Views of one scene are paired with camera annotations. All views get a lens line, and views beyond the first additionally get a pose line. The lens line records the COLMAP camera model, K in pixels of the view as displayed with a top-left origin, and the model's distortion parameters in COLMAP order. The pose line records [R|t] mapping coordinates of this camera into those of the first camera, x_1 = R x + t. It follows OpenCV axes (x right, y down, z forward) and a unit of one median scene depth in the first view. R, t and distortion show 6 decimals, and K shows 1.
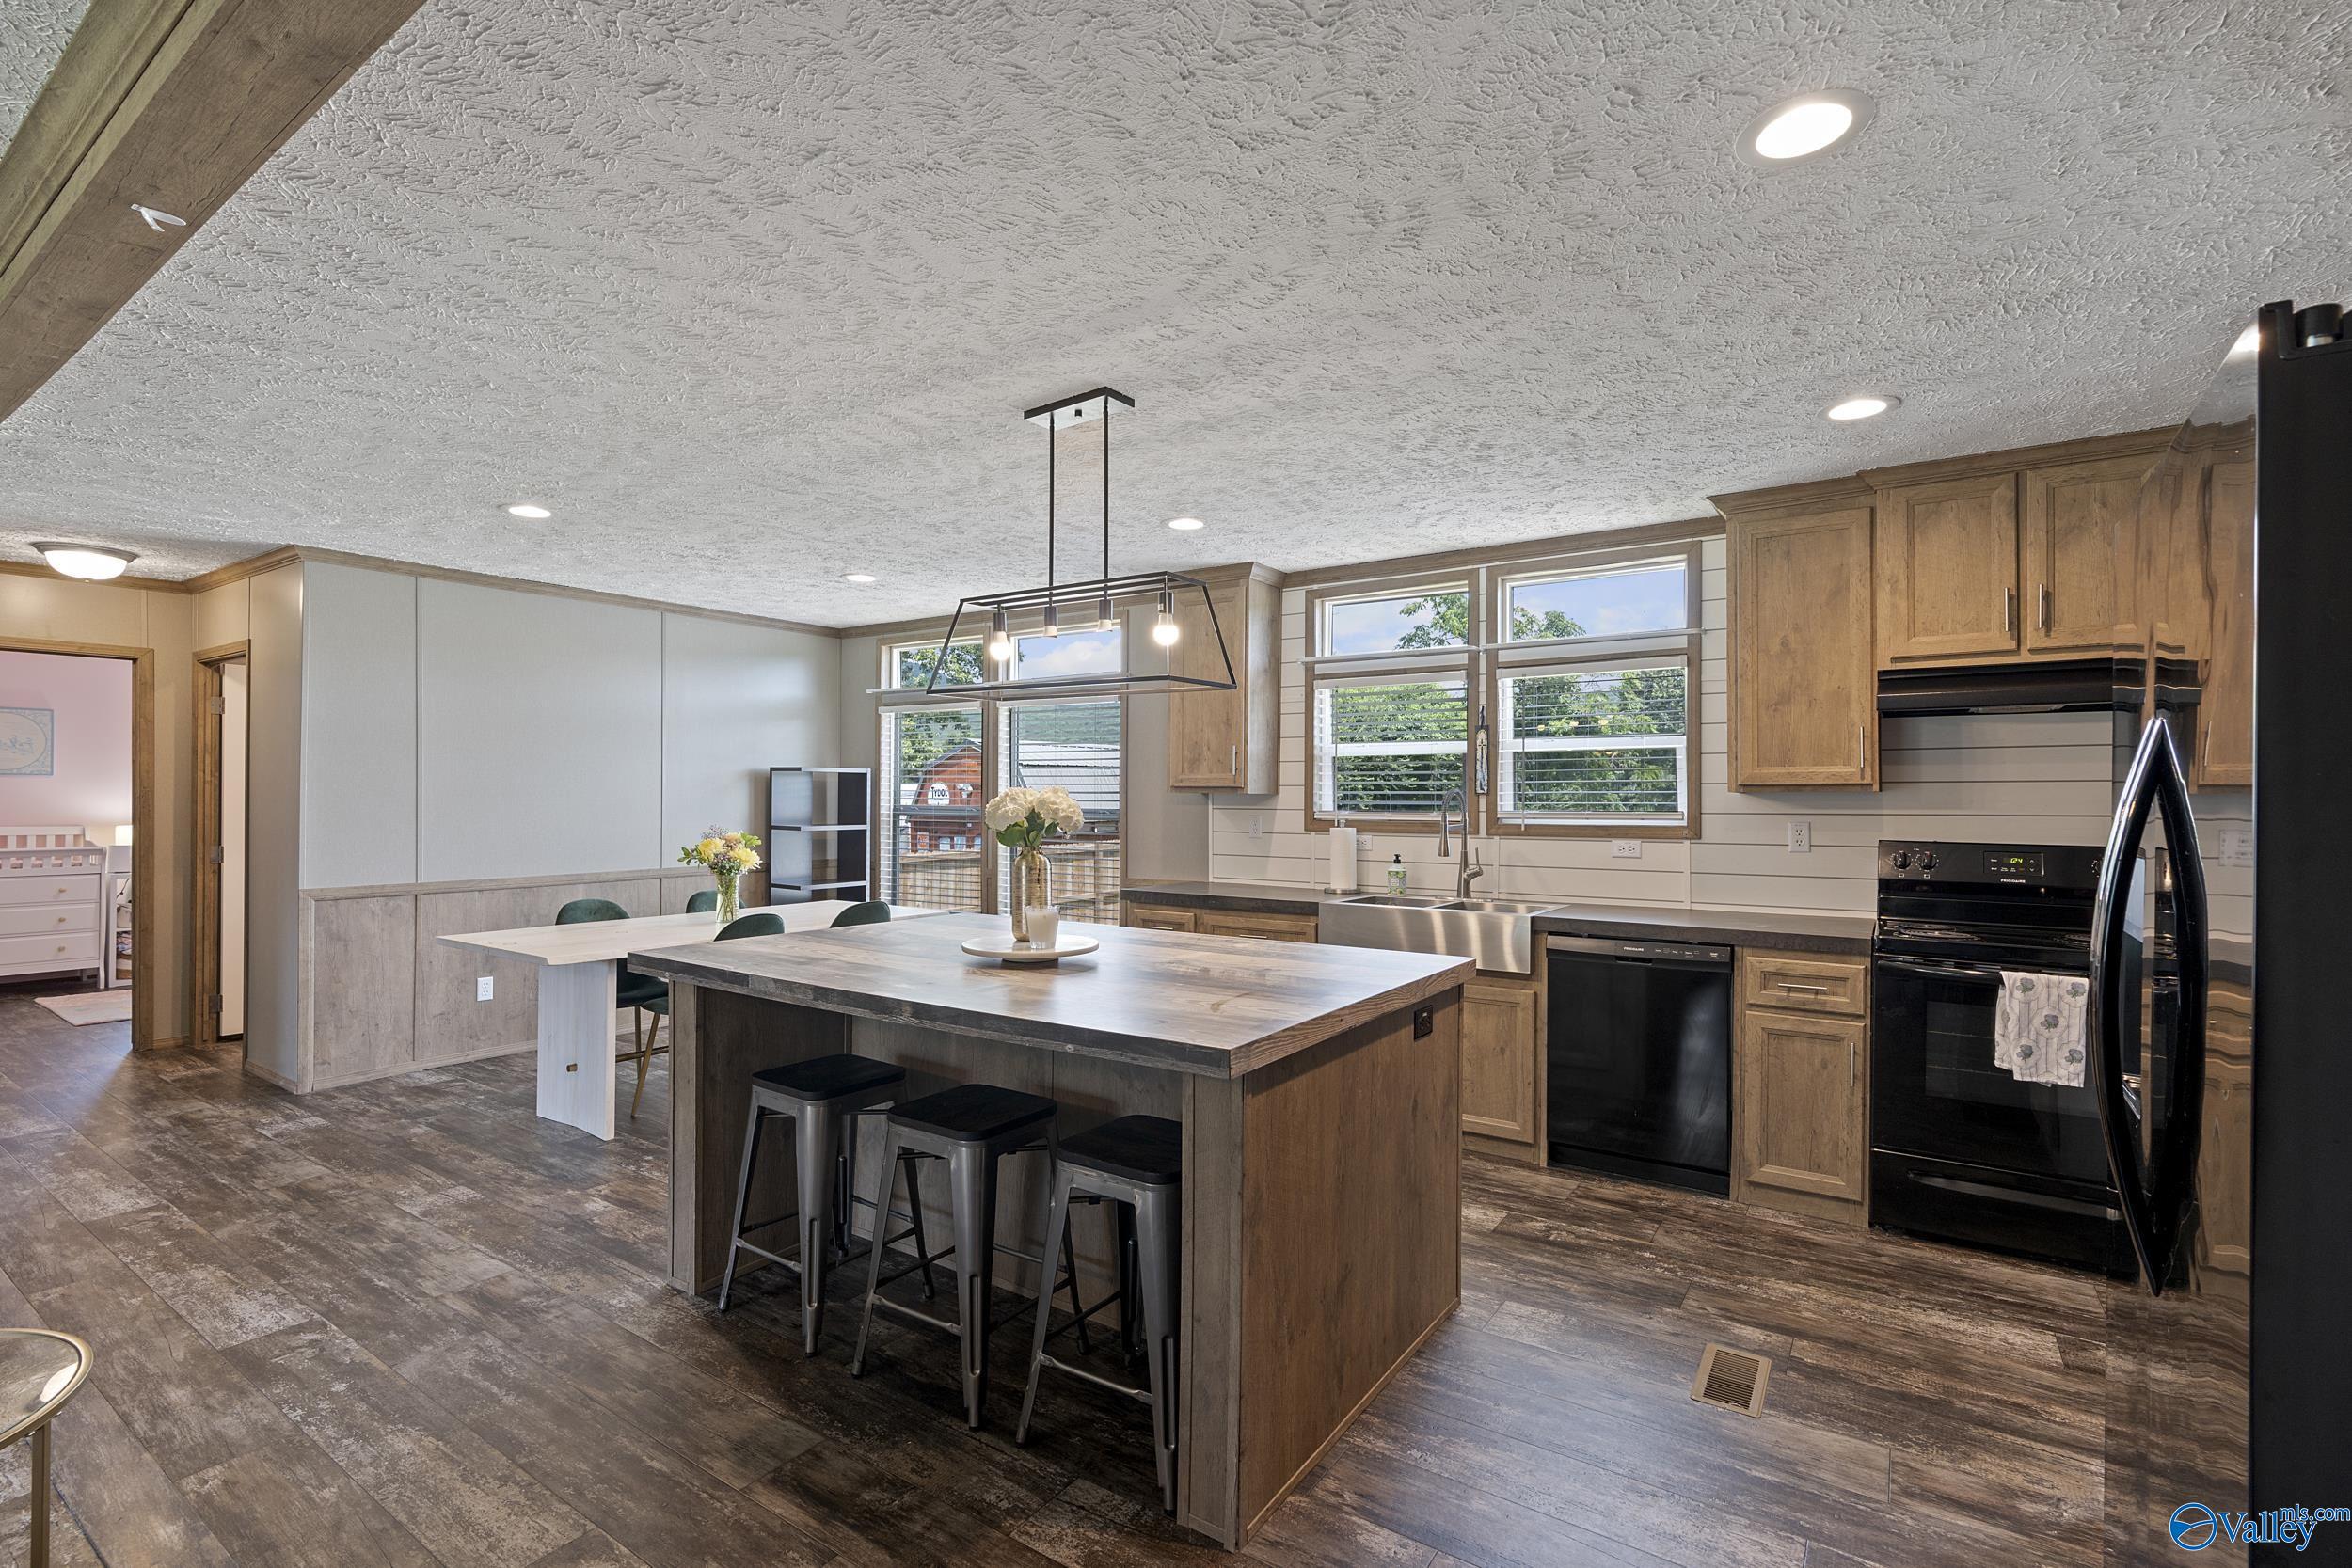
lens RADIAL K [[1073.9, 0, 1168.1], [0, 1073.9, 788.9], [0, 0, 1]] dist [-0.006753, 0.003073]
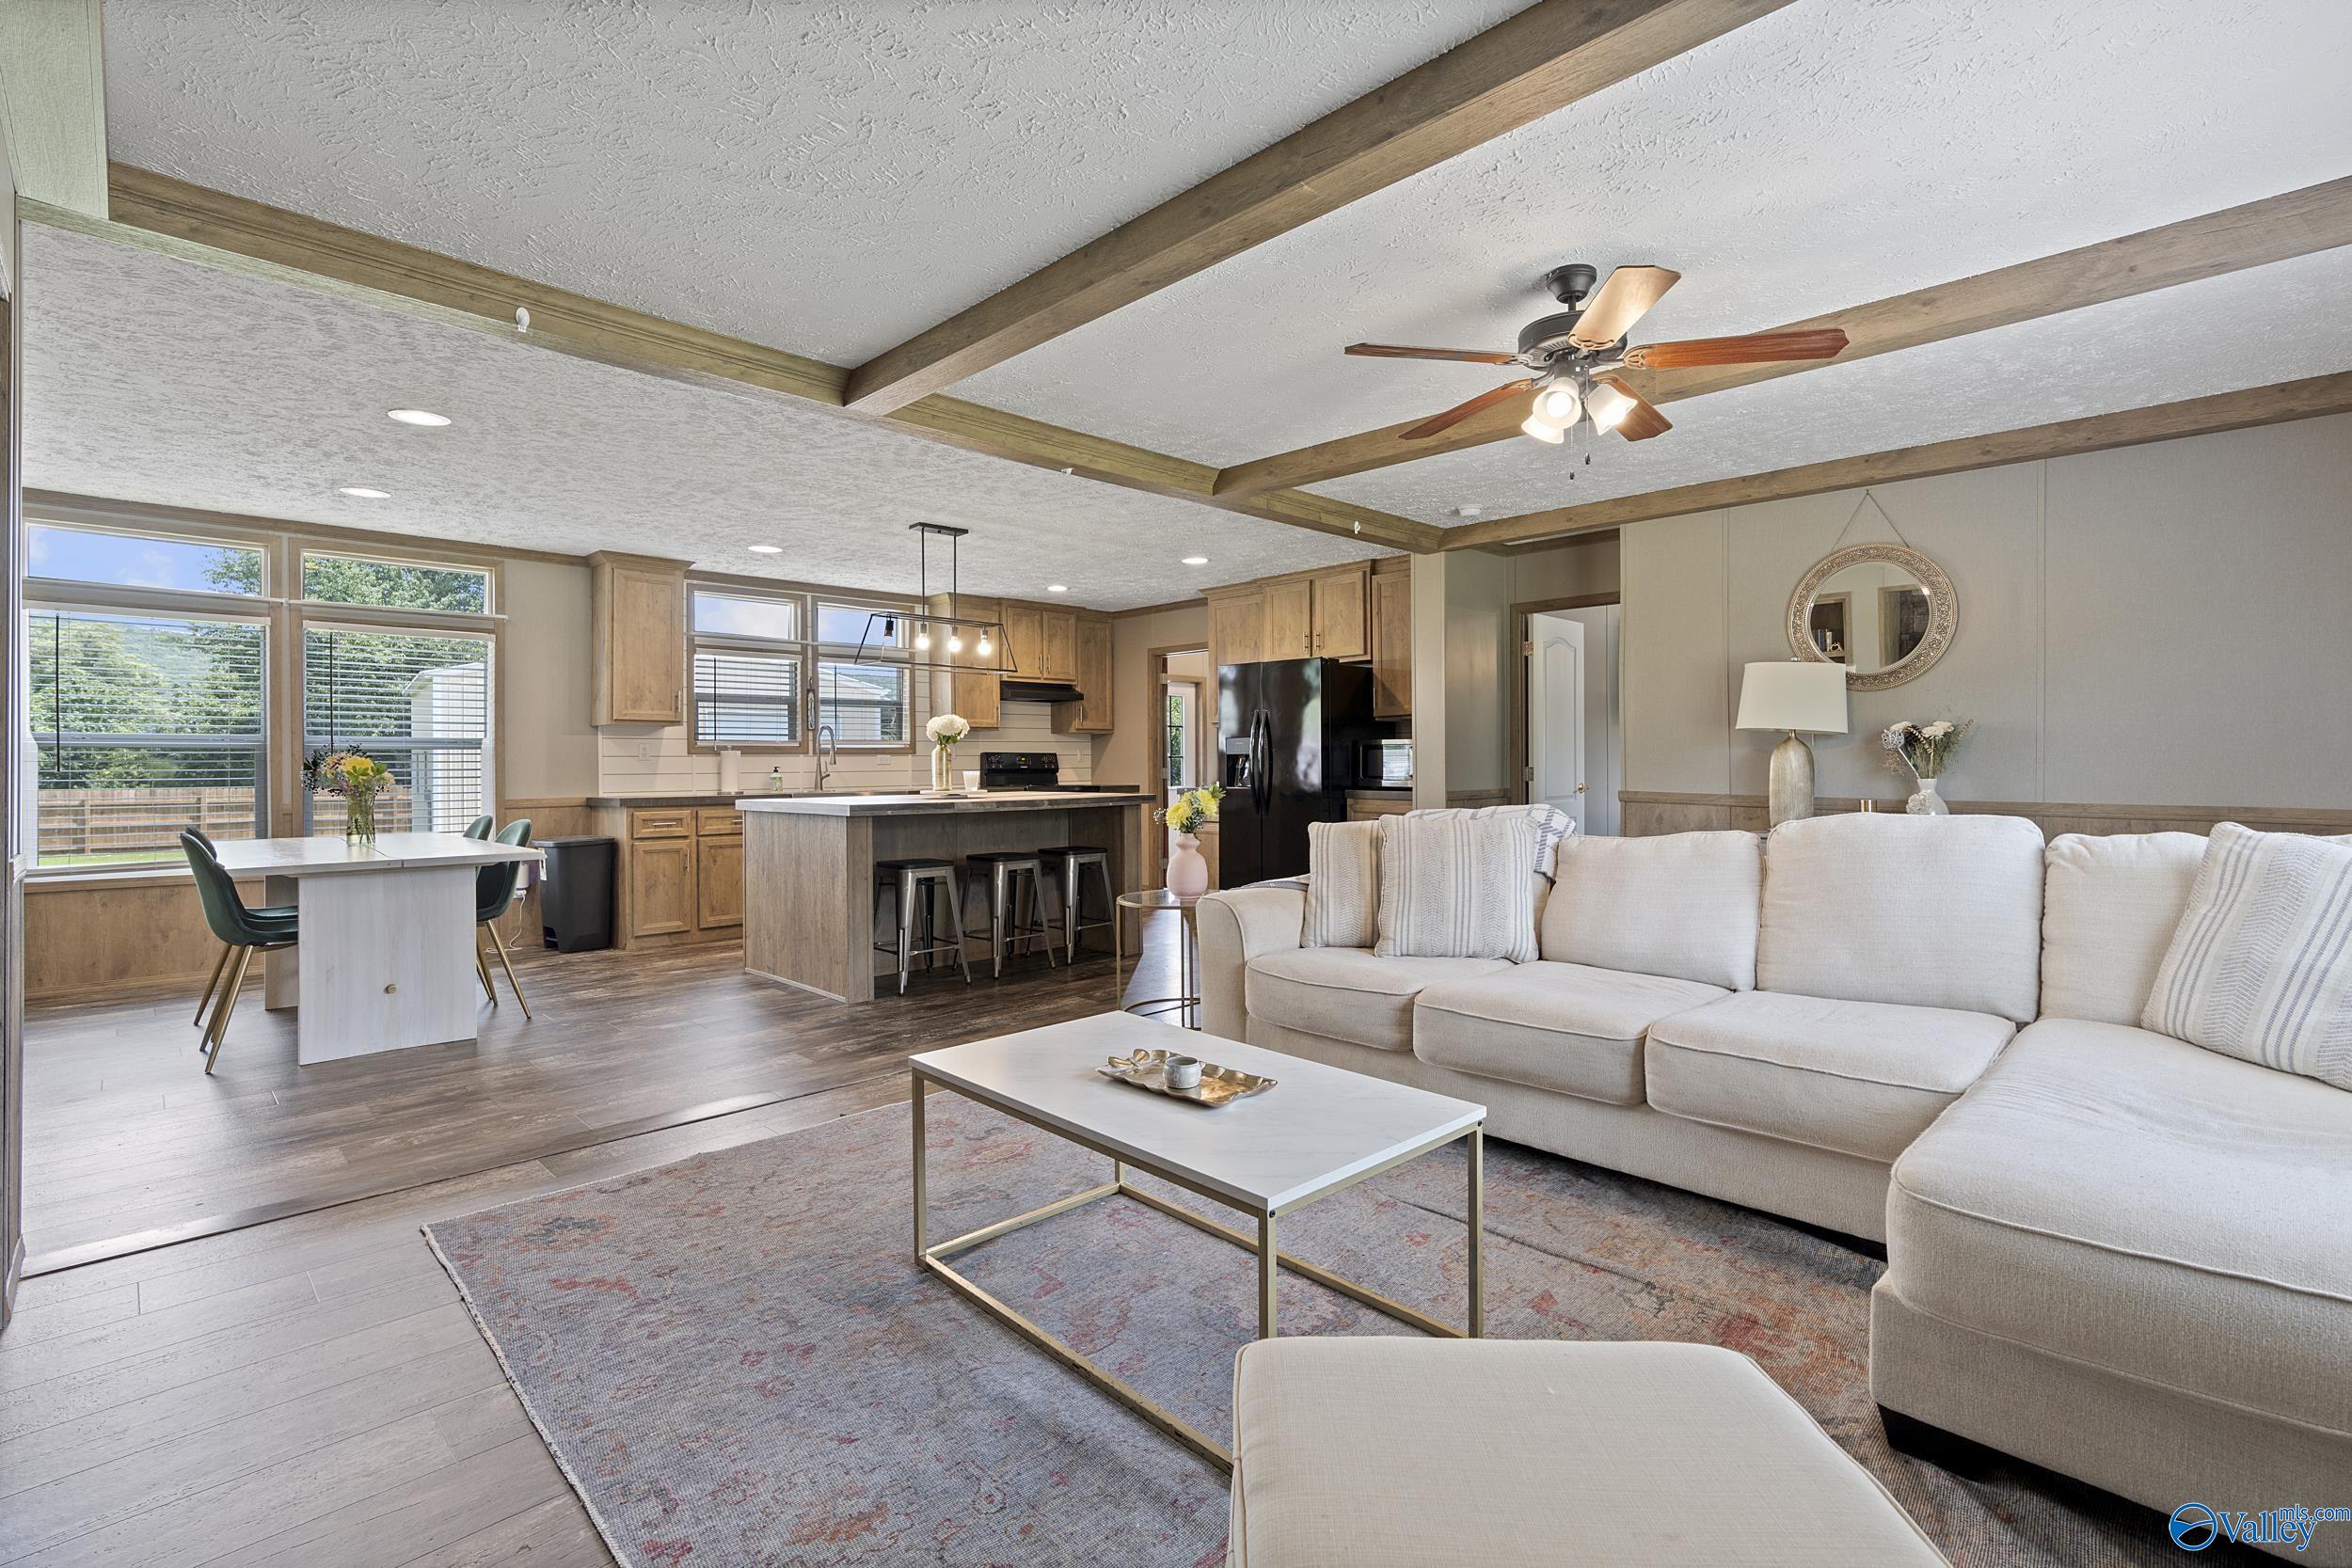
lens RADIAL K [[1073.9, 0, 1180.9], [0, 1073.9, 760.5], [0, 0, 1]] dist [-0.006753, 0.003073]
pose [[0.178953, -0.003166, 0.983852, -1.280188], [0.000538, 0.999995, 0.003120, 0.049029], [-0.983857, -0.000029, 0.178954, 0.124443]]
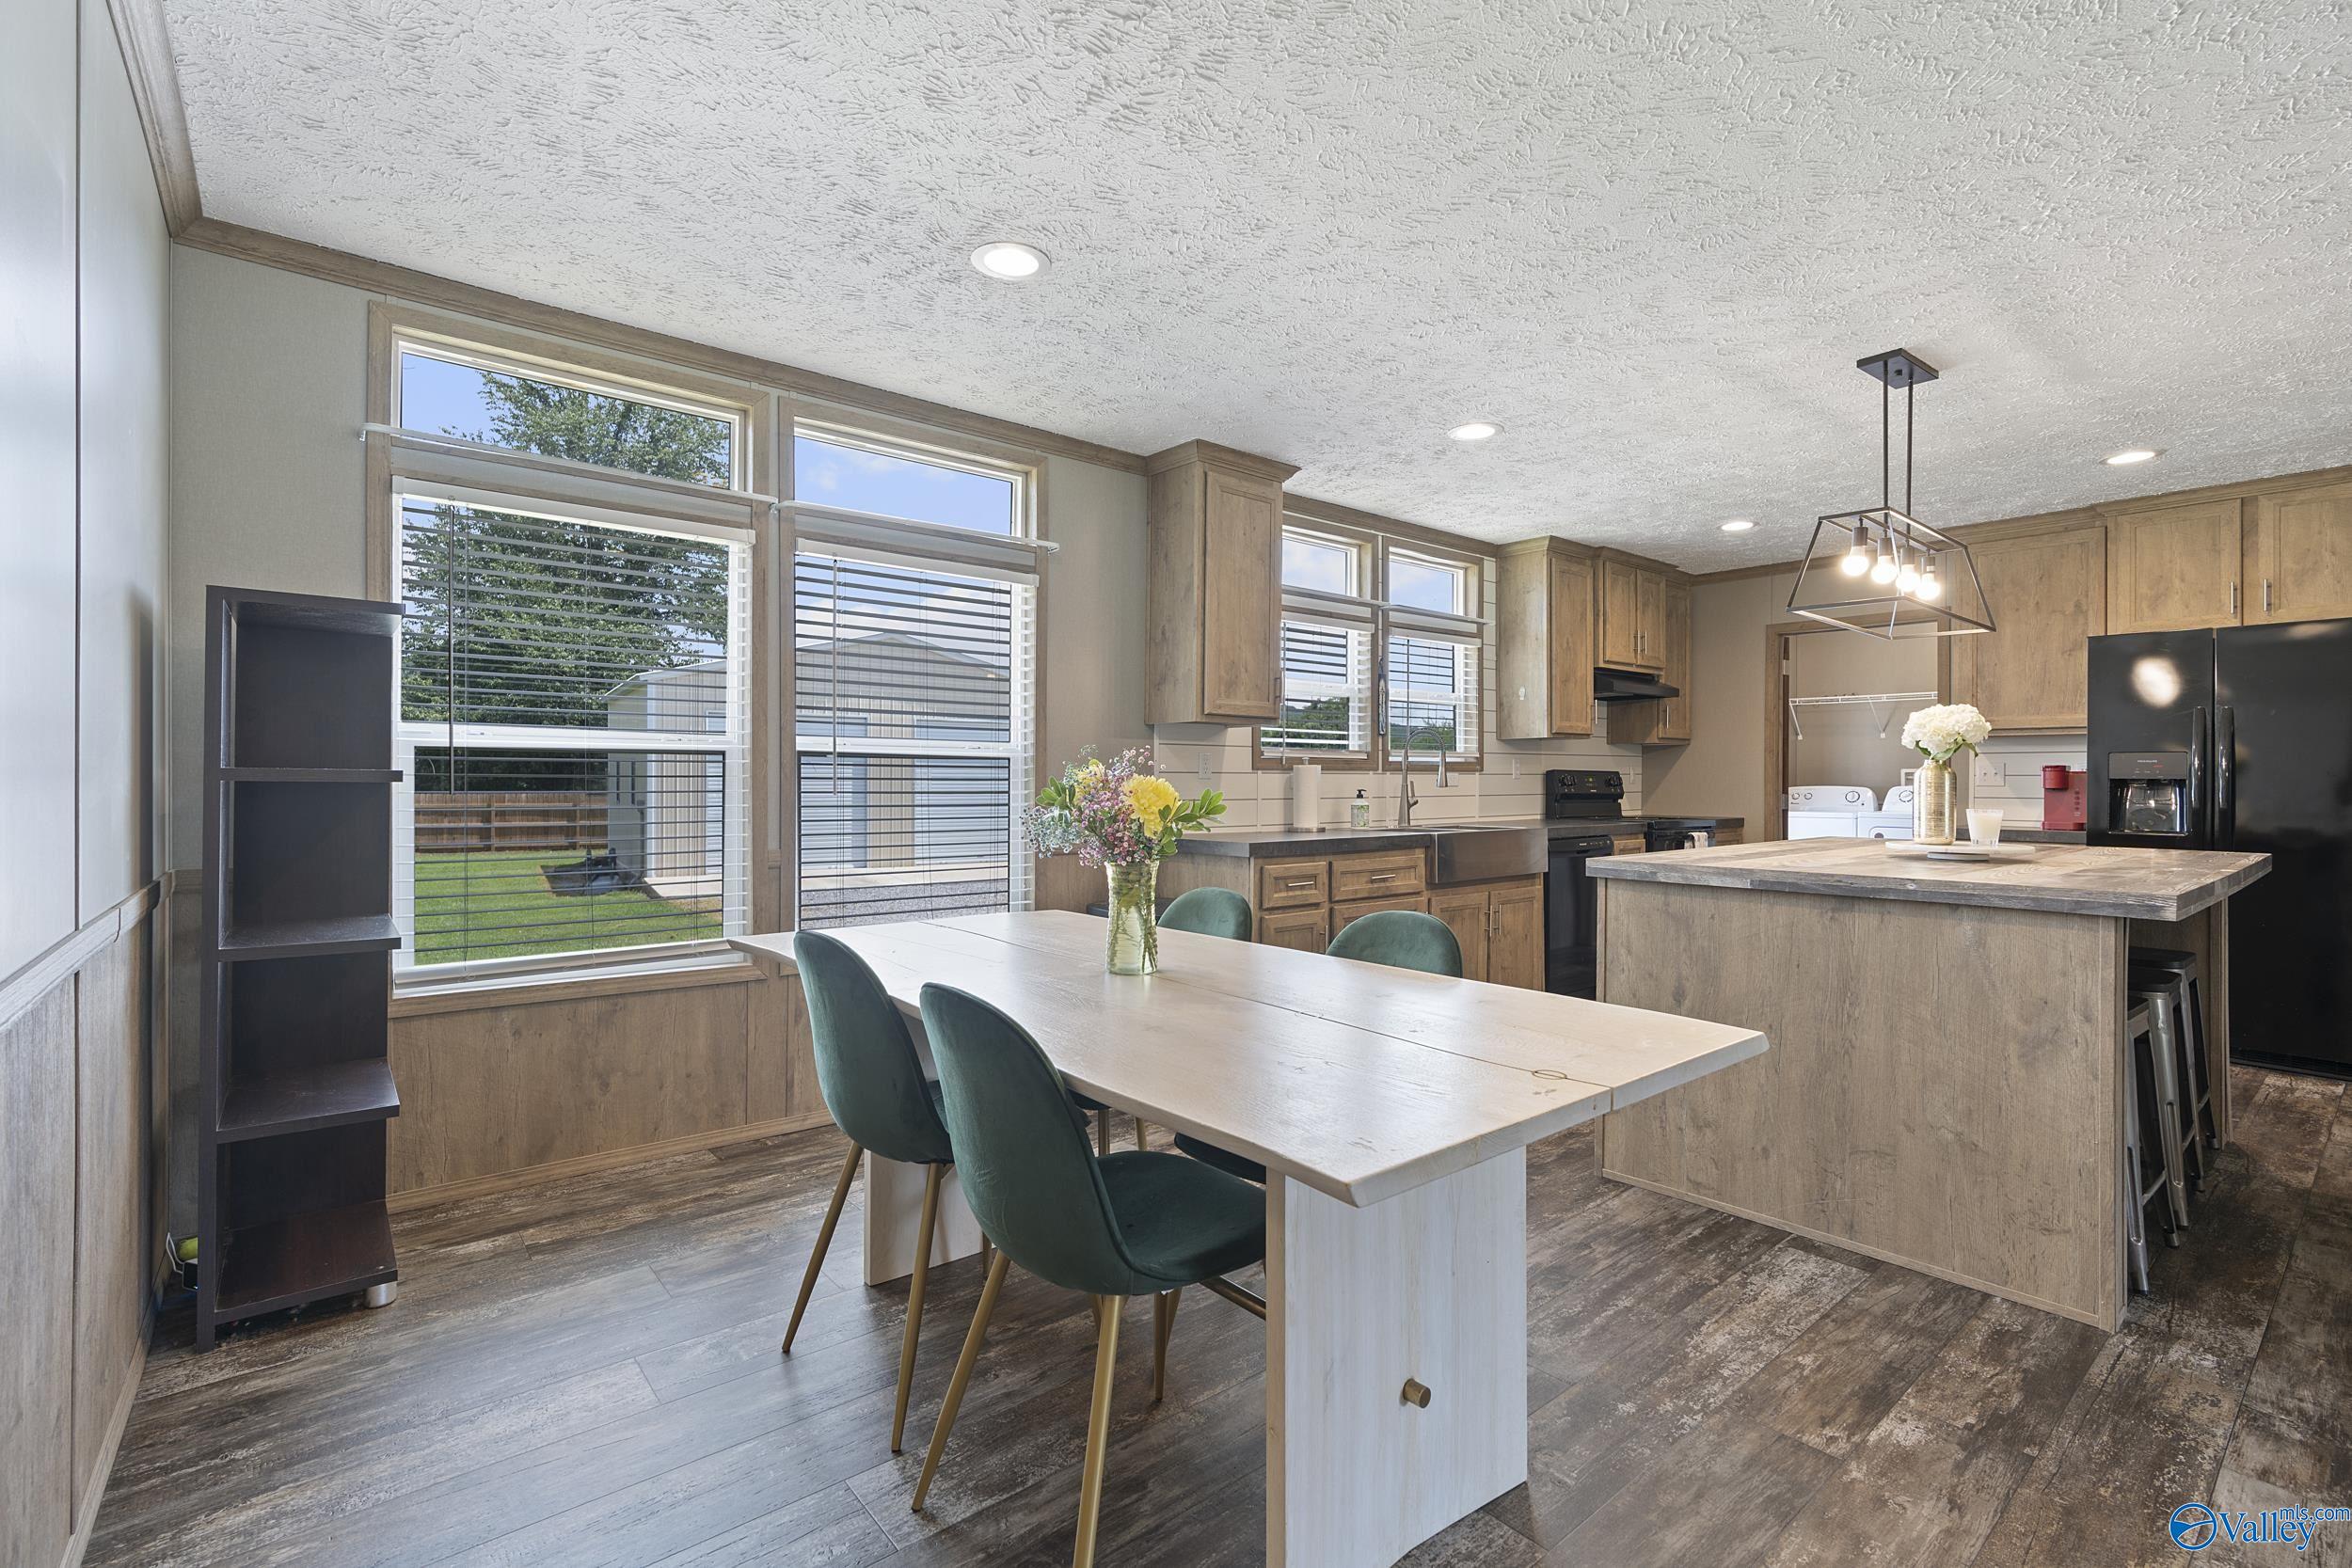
lens RADIAL K [[1073.9, 0, 1172.3], [0, 1073.9, 775.4], [0, 0, 1]] dist [-0.006753, 0.003073]
pose [[0.257176, -0.000761, 0.966364, -0.874223], [-0.009696, 0.999947, 0.003368, 0.046821], [-0.966316, -0.010236, 0.257155, 0.929101]]
